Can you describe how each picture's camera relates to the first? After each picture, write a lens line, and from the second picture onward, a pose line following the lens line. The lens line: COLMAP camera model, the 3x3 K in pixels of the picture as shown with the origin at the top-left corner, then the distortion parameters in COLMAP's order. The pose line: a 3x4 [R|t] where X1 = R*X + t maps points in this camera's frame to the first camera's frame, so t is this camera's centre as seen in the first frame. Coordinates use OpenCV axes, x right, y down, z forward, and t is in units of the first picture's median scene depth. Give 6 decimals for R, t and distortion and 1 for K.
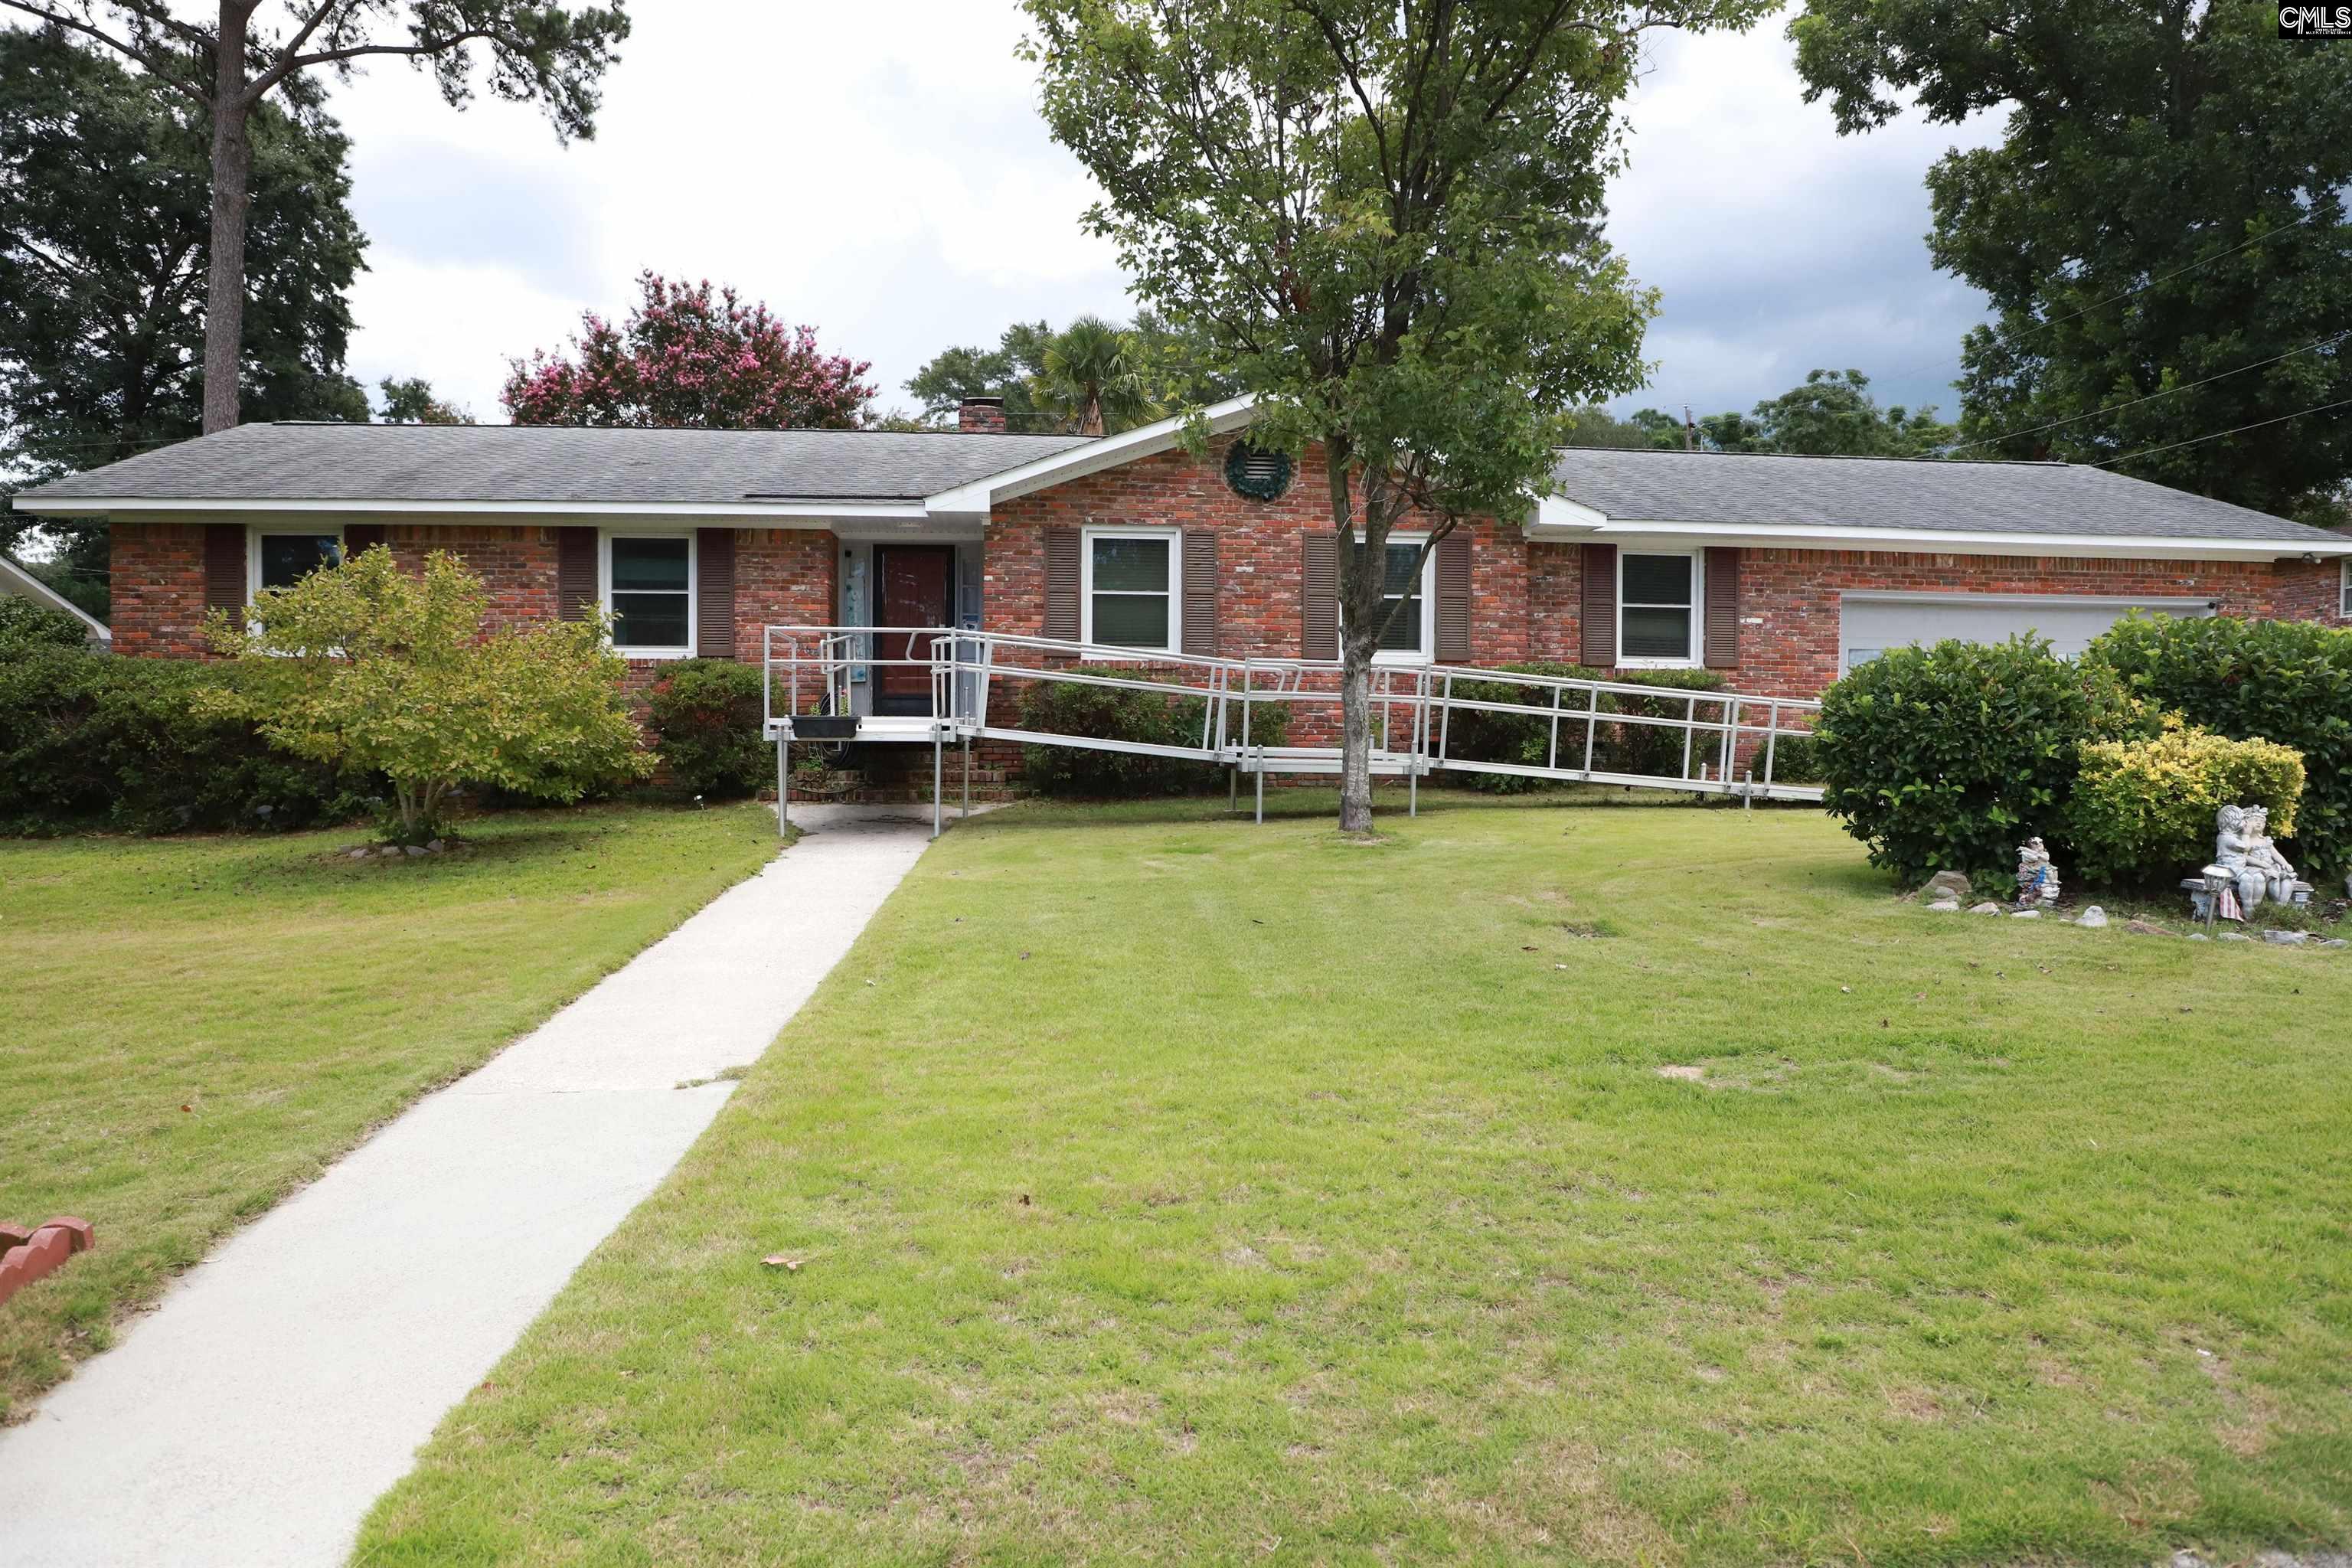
lens RADIAL K [[1598.9, 0, 1176.0], [0, 1598.9, 784.0], [0, 0, 1]] dist [-0.076534, 0.044249]
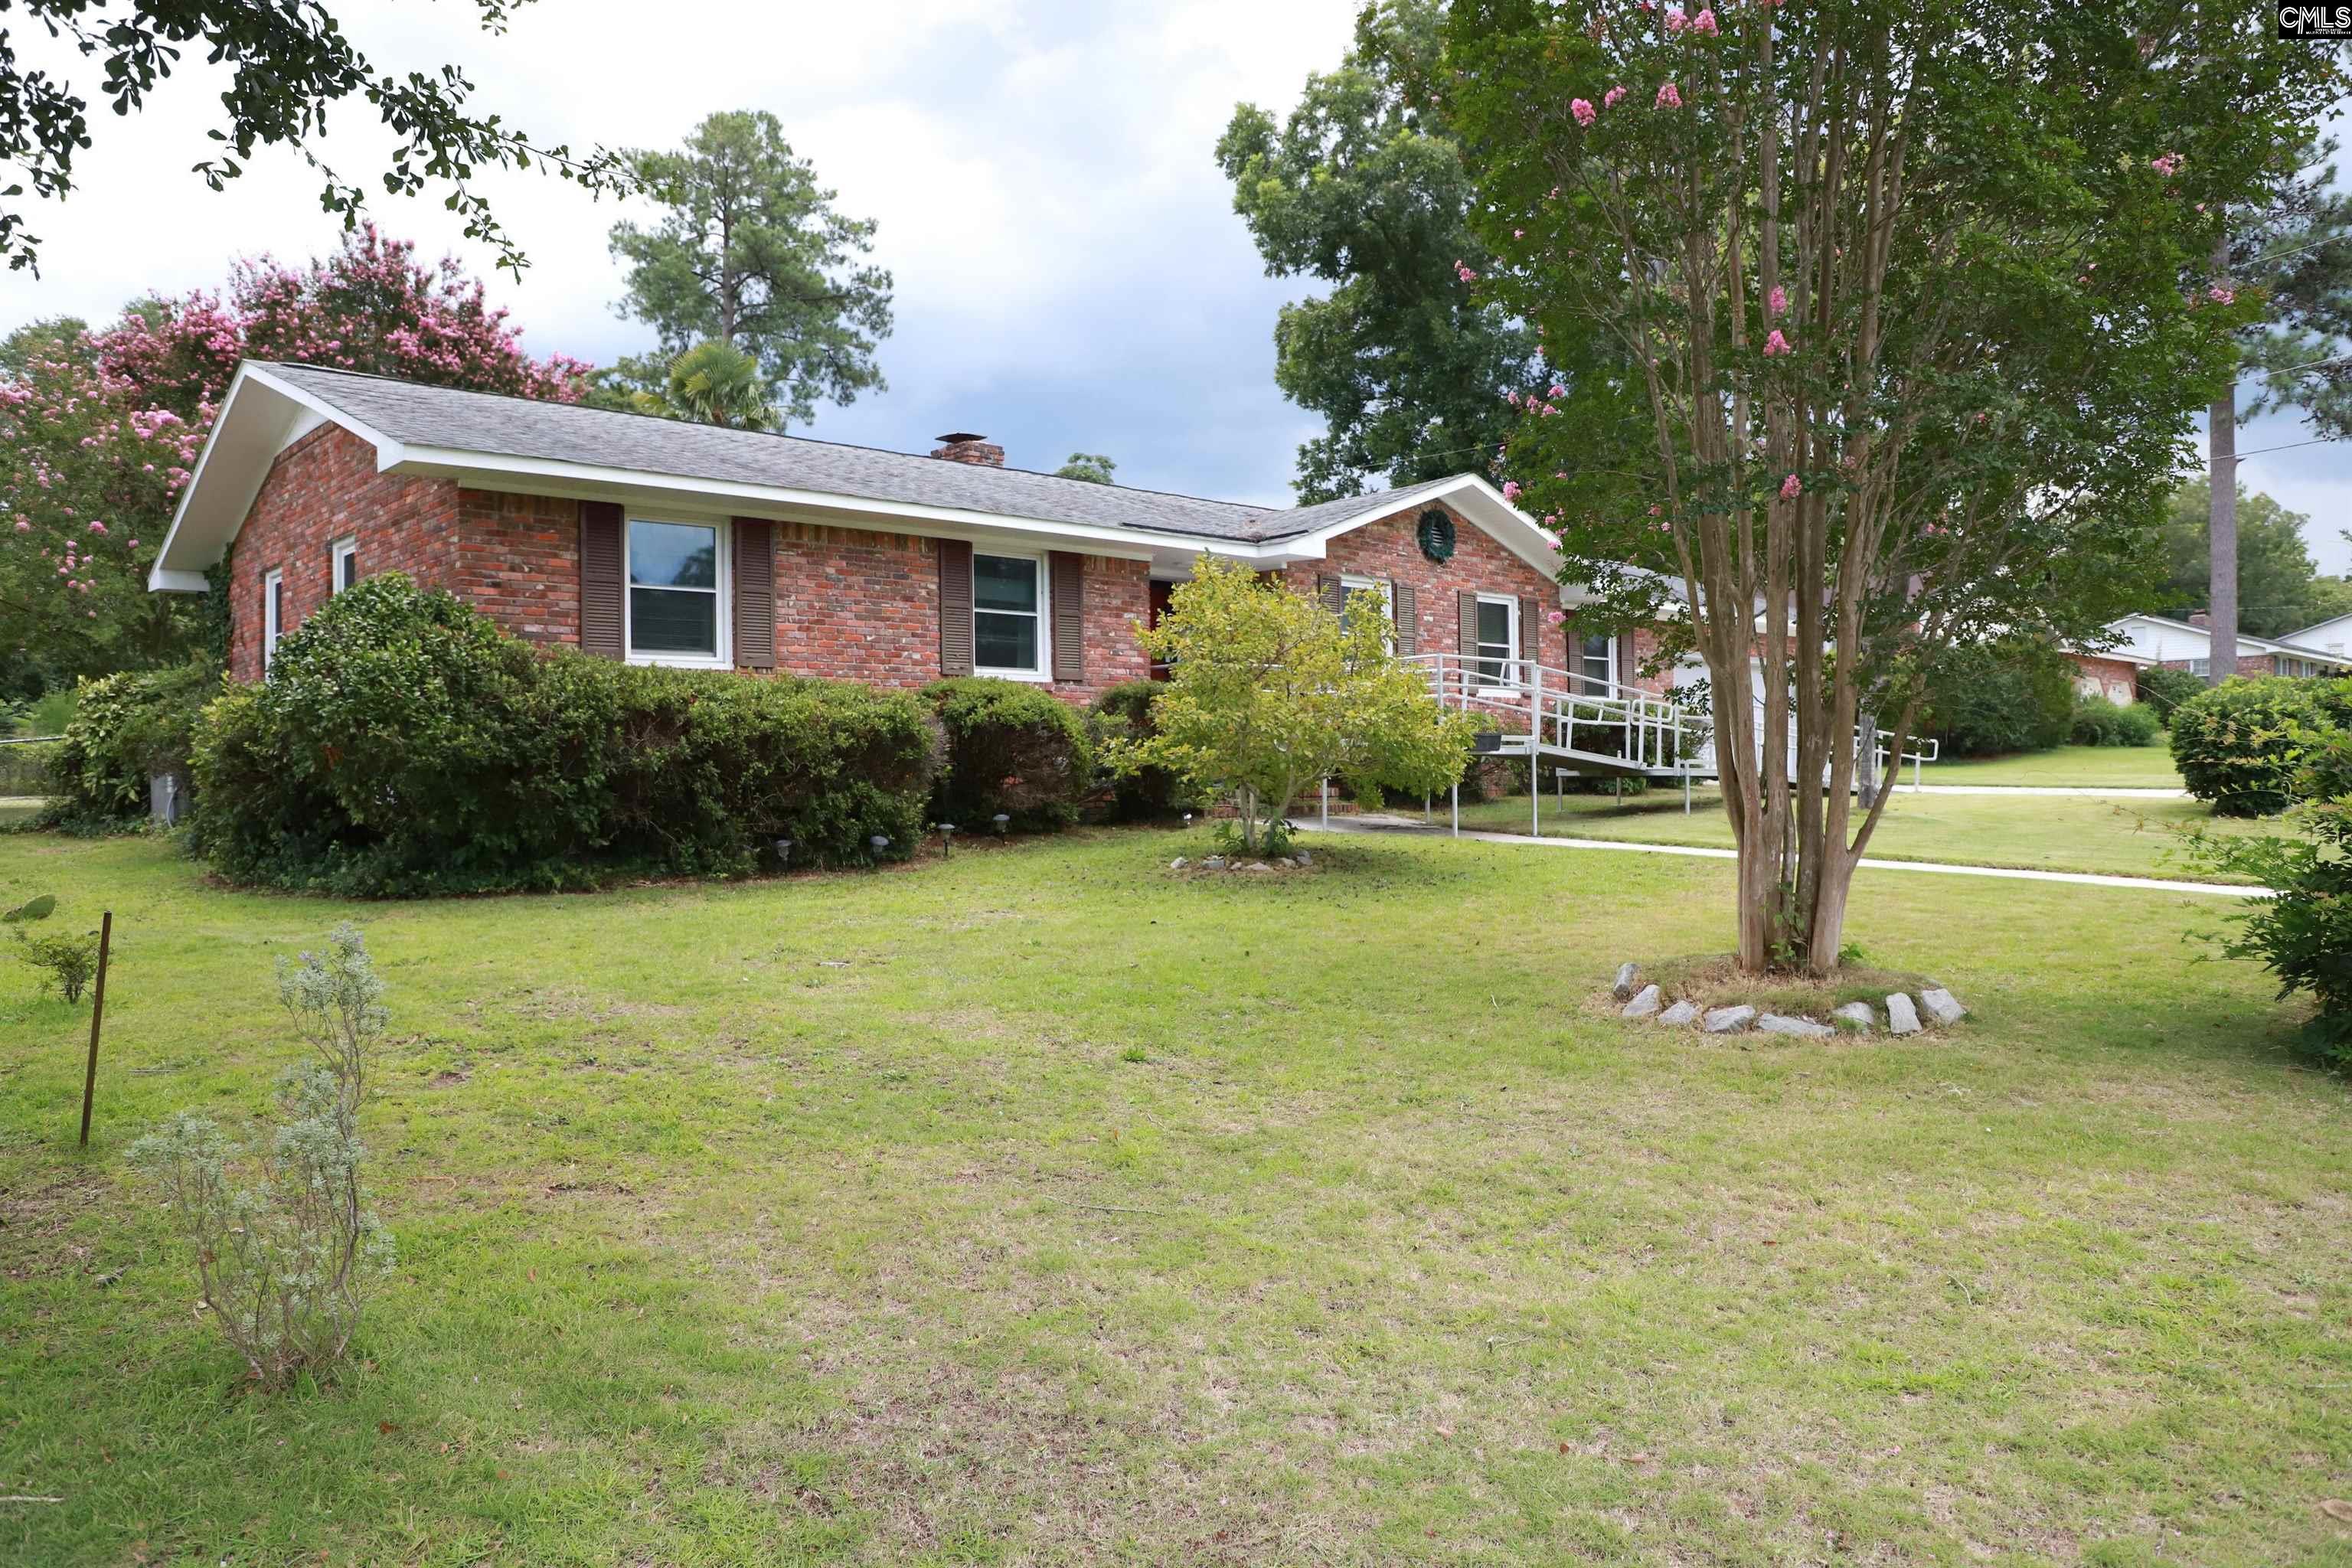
lens RADIAL K [[1576.9, 0, 1176.0], [0, 1576.9, 784.0], [0, 0, 1]] dist [-0.077962, 0.035645]
pose [[0.794946, -0.017976, 0.606414, -0.789435], [0.034705, 0.999272, -0.015874, 0.003140], [-0.605687, 0.033665, 0.794991, 0.161017]]
